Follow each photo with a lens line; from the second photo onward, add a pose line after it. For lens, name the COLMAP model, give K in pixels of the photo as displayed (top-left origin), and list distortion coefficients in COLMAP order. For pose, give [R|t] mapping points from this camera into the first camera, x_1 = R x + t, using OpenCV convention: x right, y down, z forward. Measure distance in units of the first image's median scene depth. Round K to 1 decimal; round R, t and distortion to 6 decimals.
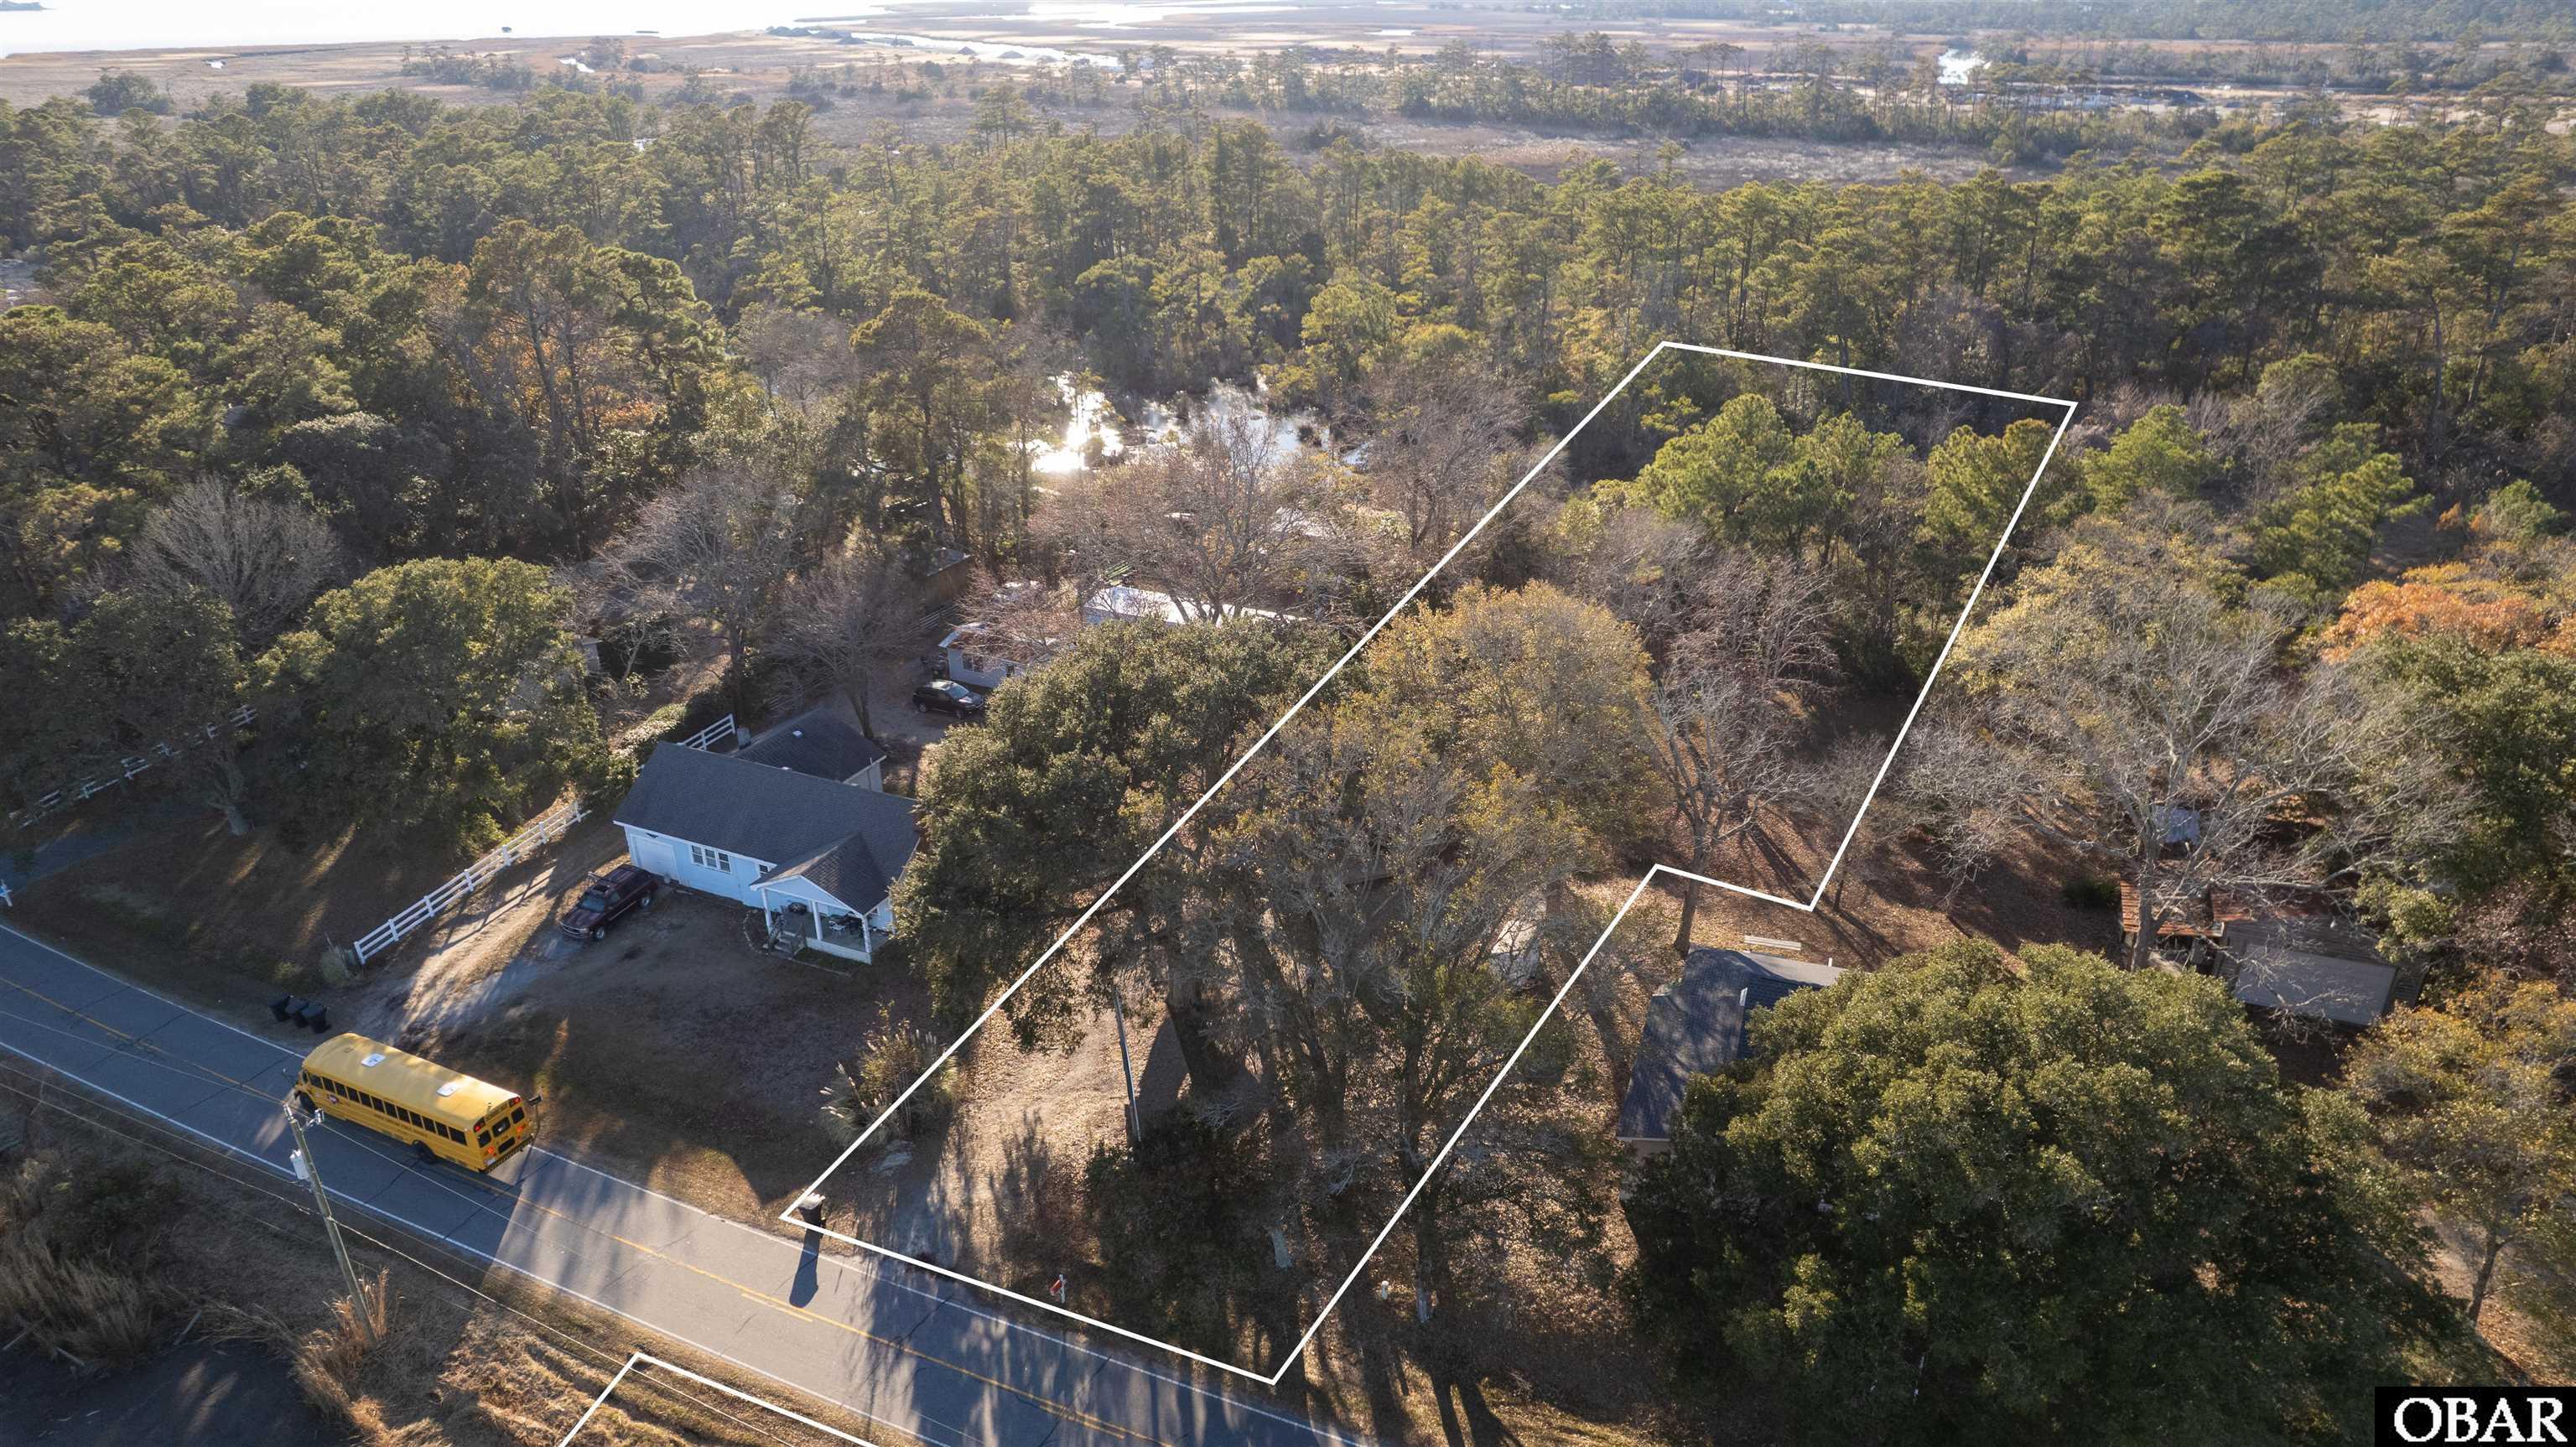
lens RADIAL K [[1632.9, 0, 1281.6], [0, 1632.9, 721.3], [0, 0, 1]] dist [-0.084189, 0.075668]
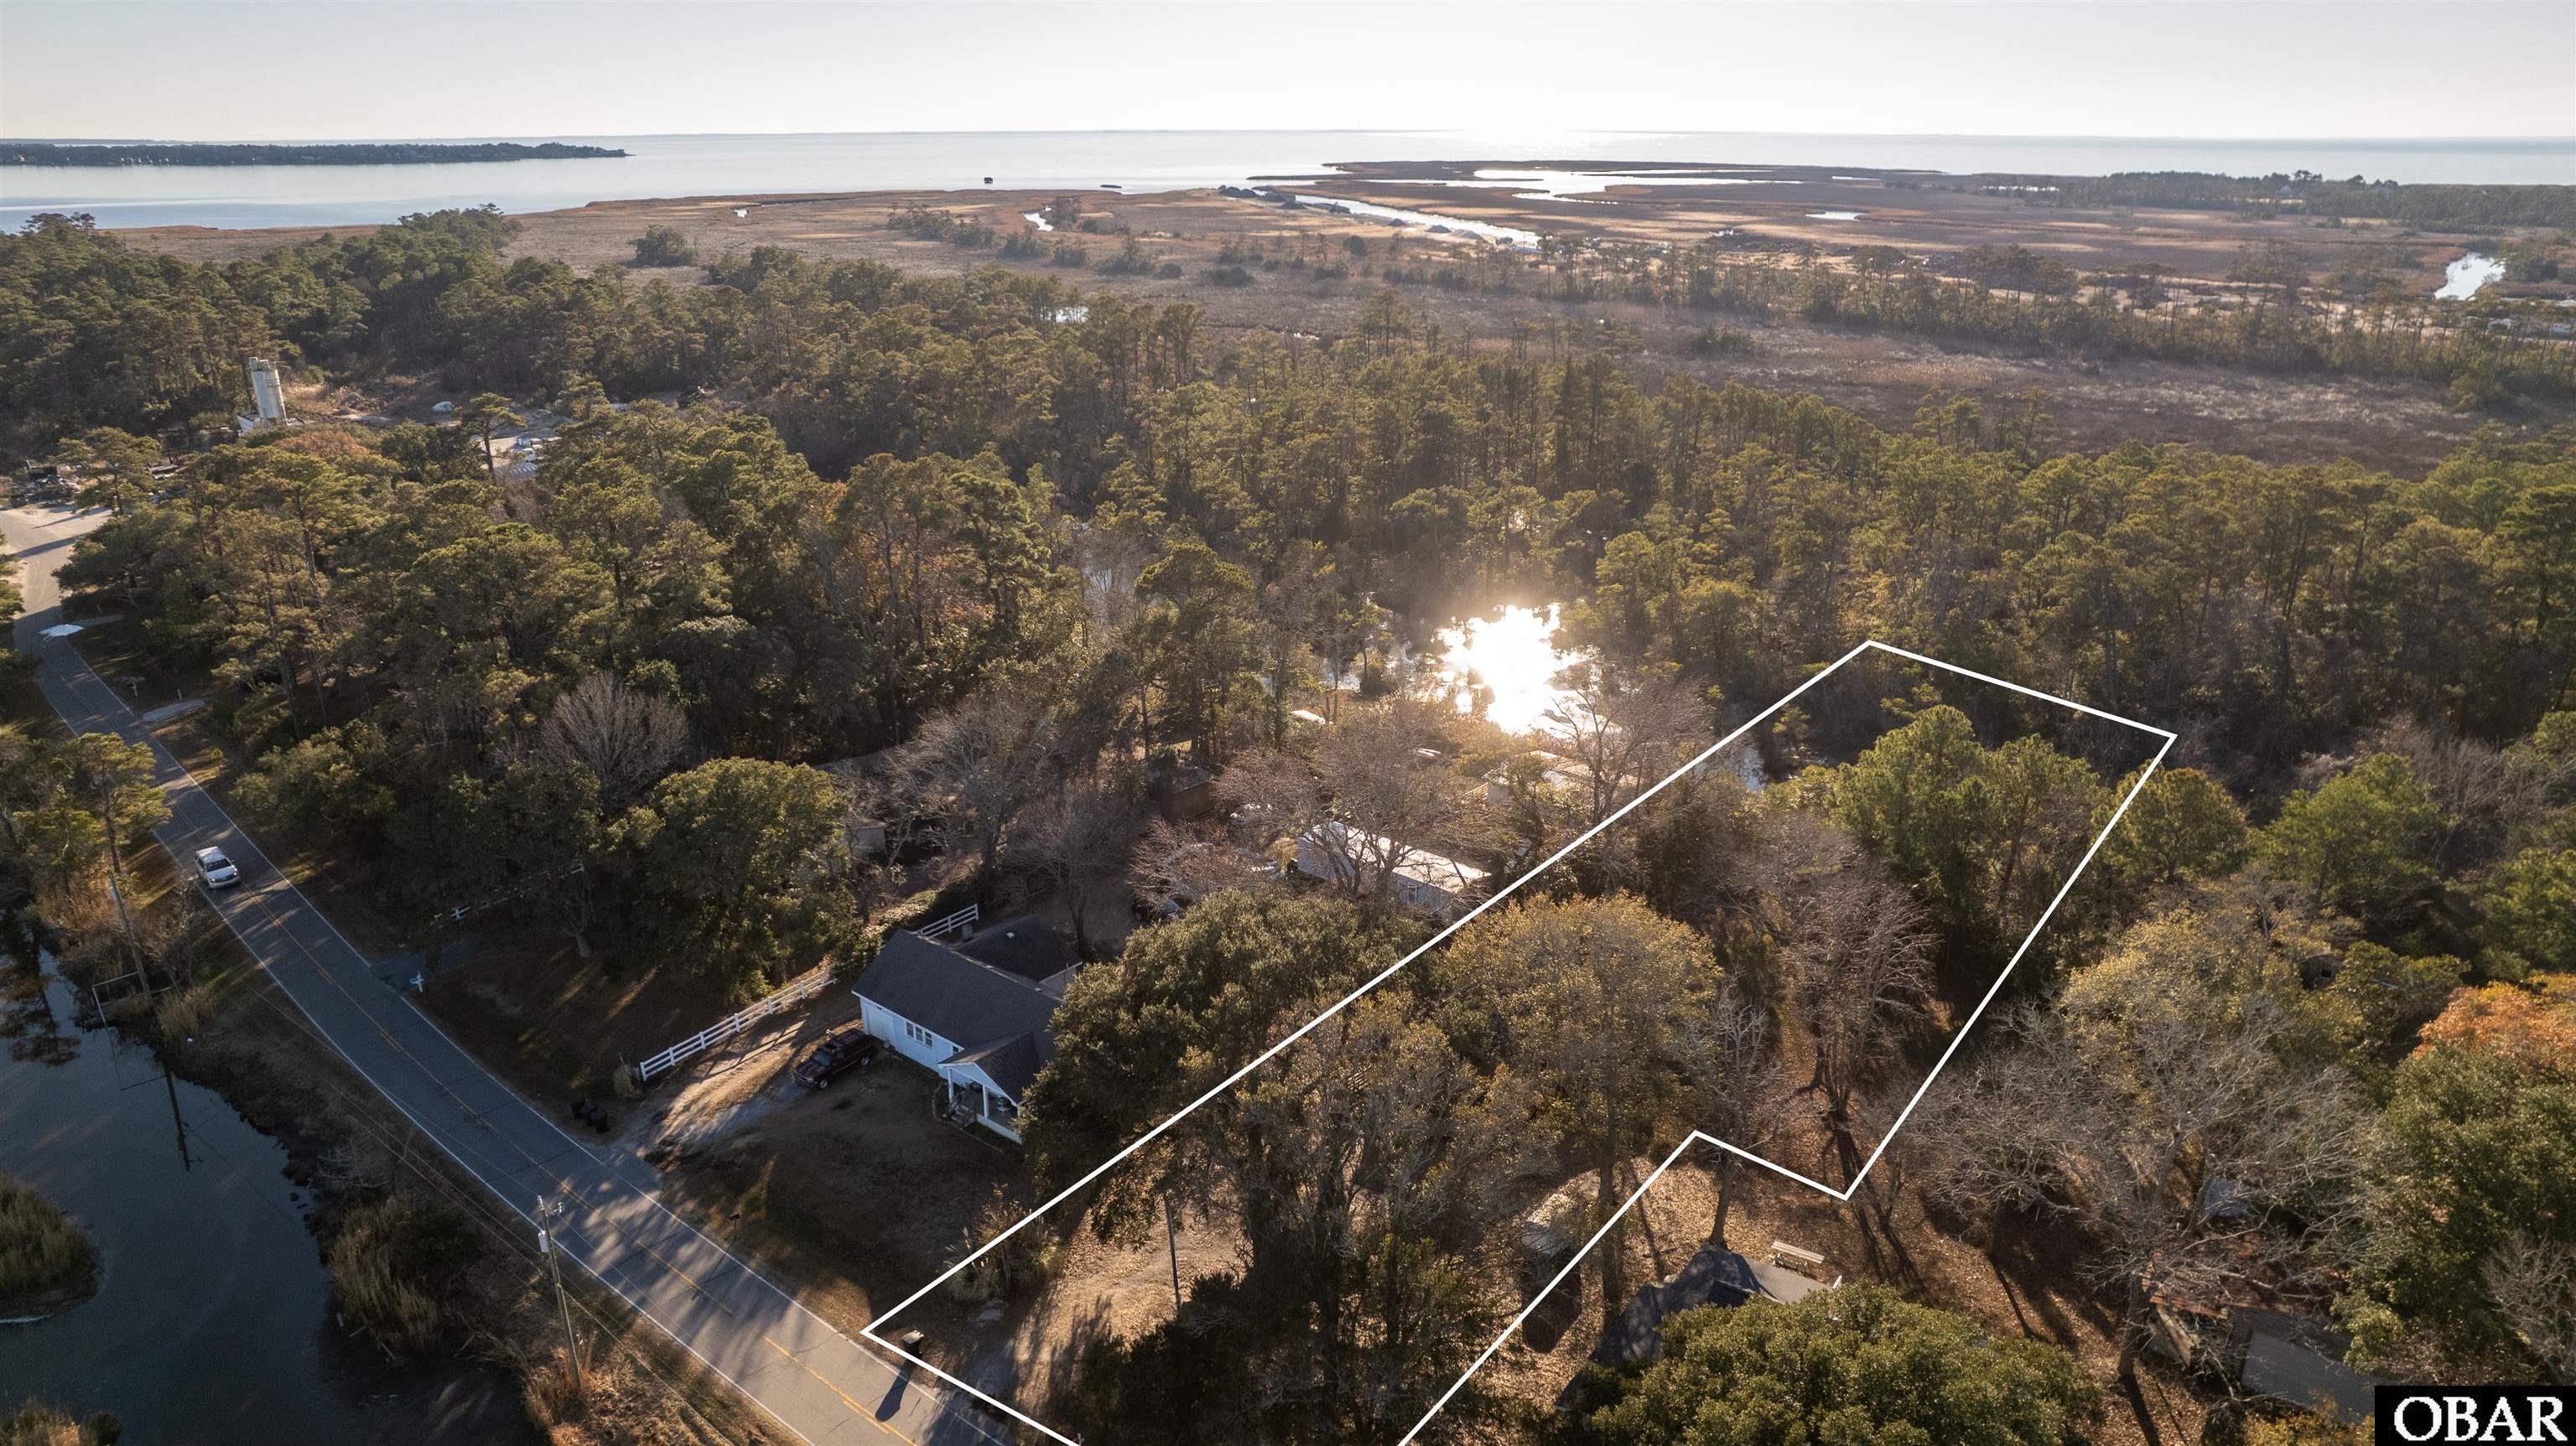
lens RADIAL K [[1676.7, 0, 1283.2], [0, 1676.7, 722.7], [0, 0, 1]] dist [-0.082854, 0.069322]
pose [[0.967867, 0.095577, -0.232591, 0.151638], [-0.117563, 0.989629, -0.082543, -0.063916], [0.222289, 0.107235, 0.969066, -0.144210]]
